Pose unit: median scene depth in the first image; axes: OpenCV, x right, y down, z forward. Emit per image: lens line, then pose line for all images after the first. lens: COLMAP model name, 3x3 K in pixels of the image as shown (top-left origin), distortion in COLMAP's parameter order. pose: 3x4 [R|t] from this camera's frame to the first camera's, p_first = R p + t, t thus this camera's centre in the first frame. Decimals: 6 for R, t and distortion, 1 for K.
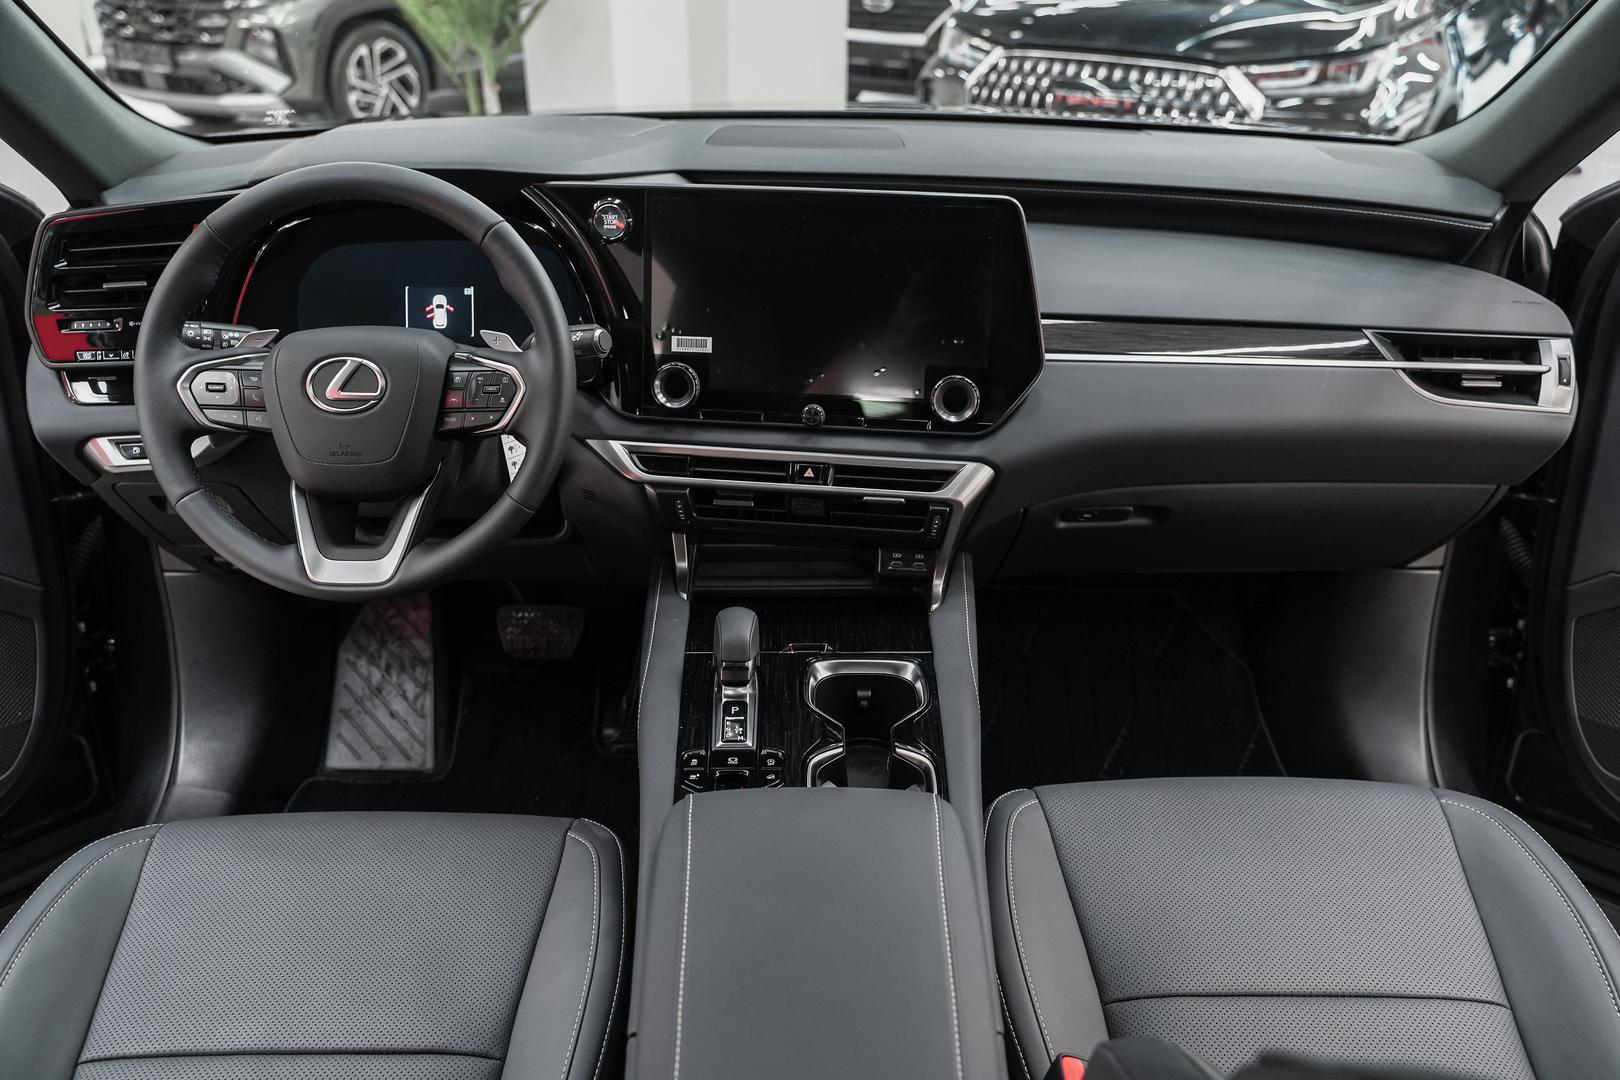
lens RADIAL K [[1293.9, 0, 817.2], [0, 1293.9, 541.5], [0, 0, 1]] dist [-0.005635, -0.003645]
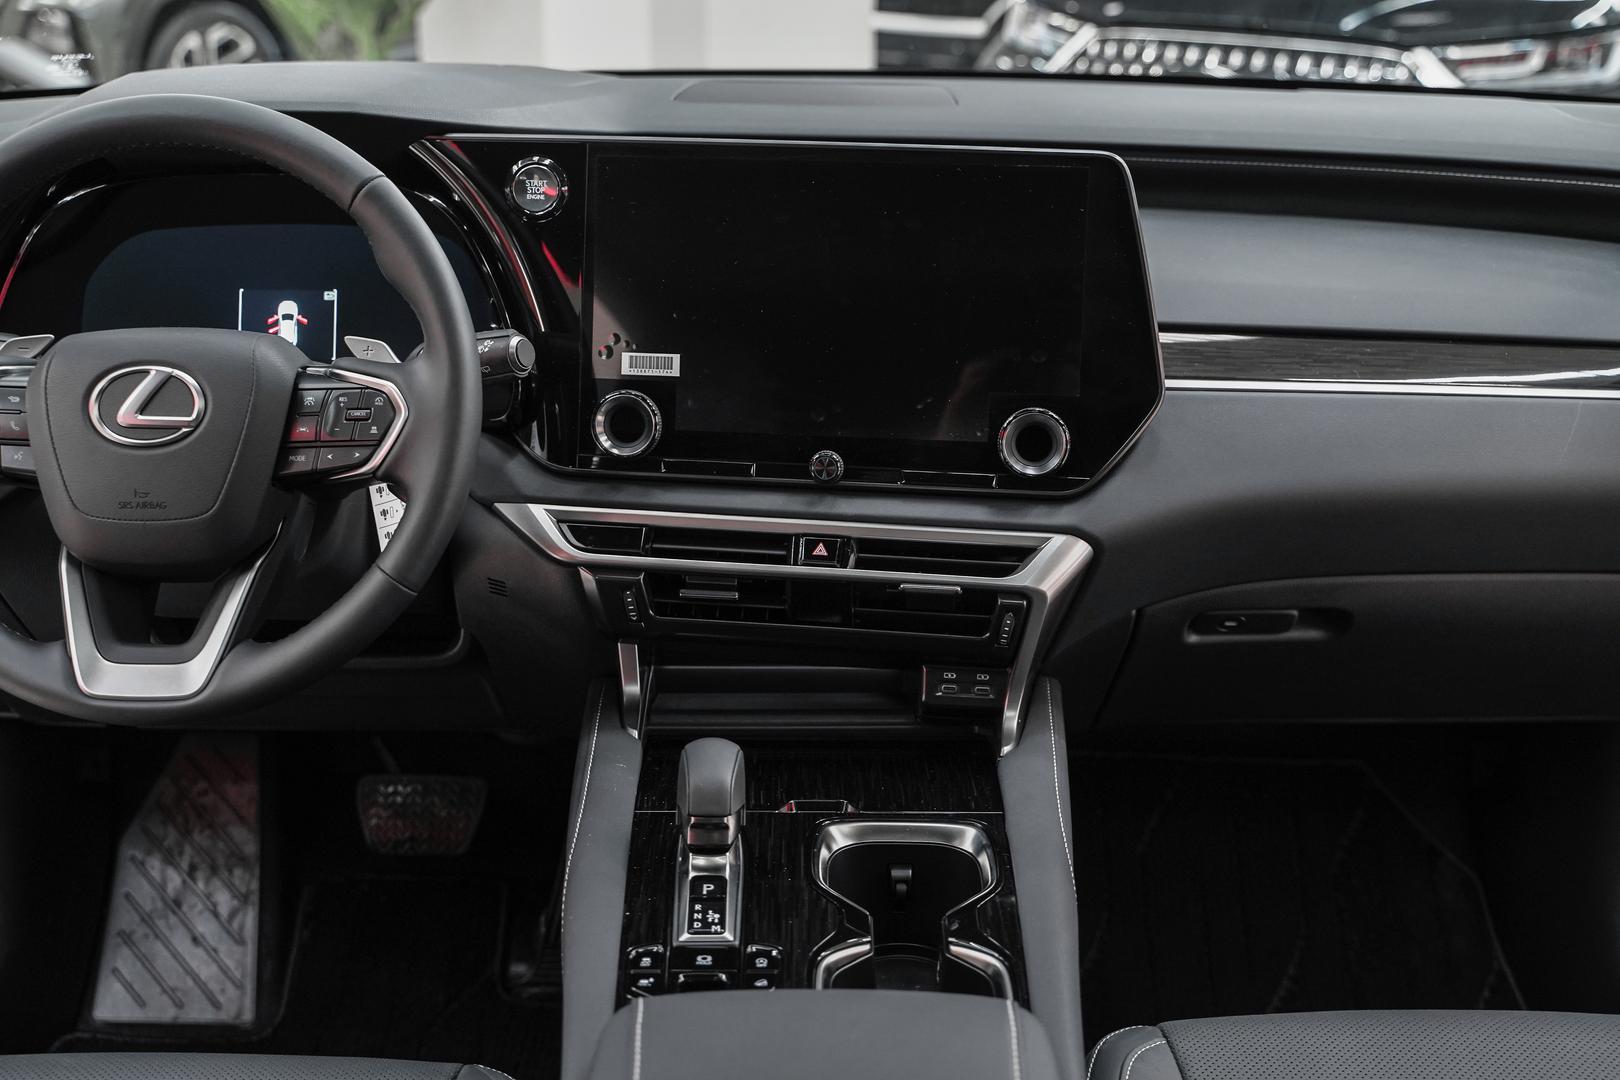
lens RADIAL K [[1887.3, 0, 810.0], [0, 1887.3, 540.0], [0, 0, 1]] dist [0.005630, 0.000941]
pose [[0.999939, 0.002699, -0.010684, -0.000982], [-0.003890, 0.993578, -0.113082, 0.052831], [0.010311, 0.113117, 0.993528, 0.011931]]
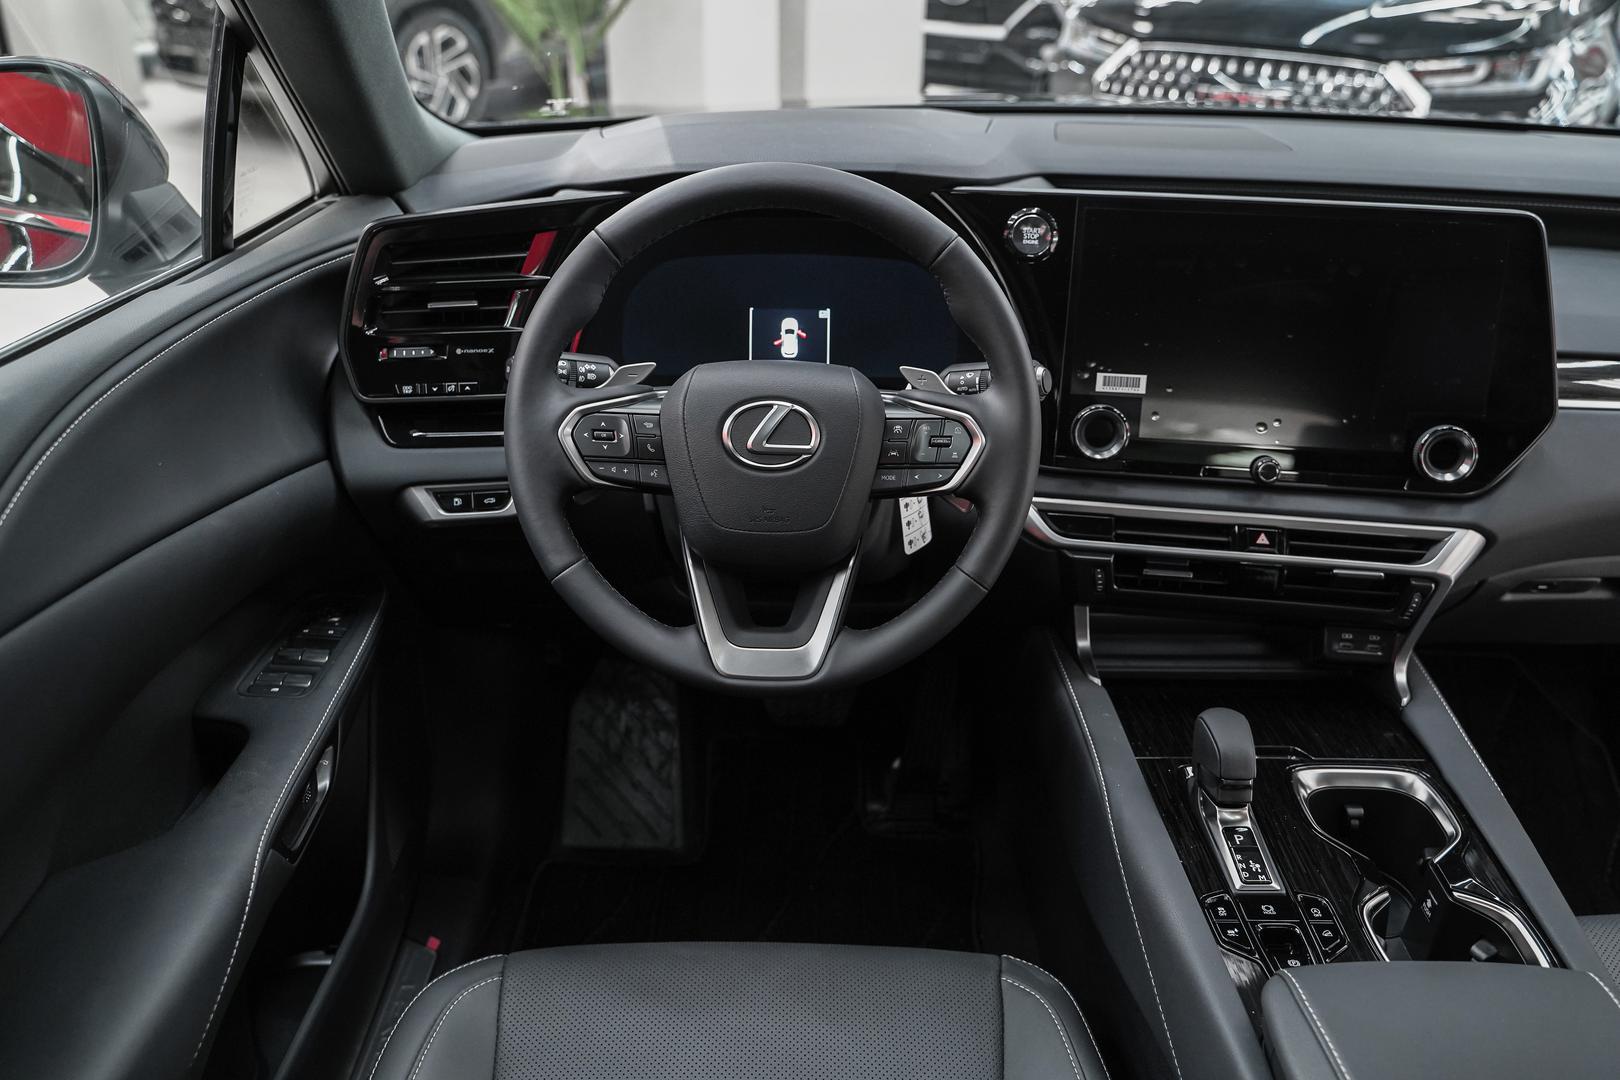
lens RADIAL K [[1319.7, 0, 810.0], [0, 1319.7, 540.0], [0, 0, 1]] dist [-0.001701, -0.000198]
pose [[0.999839, 0.013153, -0.012241, -0.280329], [-0.013199, 0.999906, -0.003736, -0.044145], [0.012191, 0.003897, 0.999918, 0.140765]]
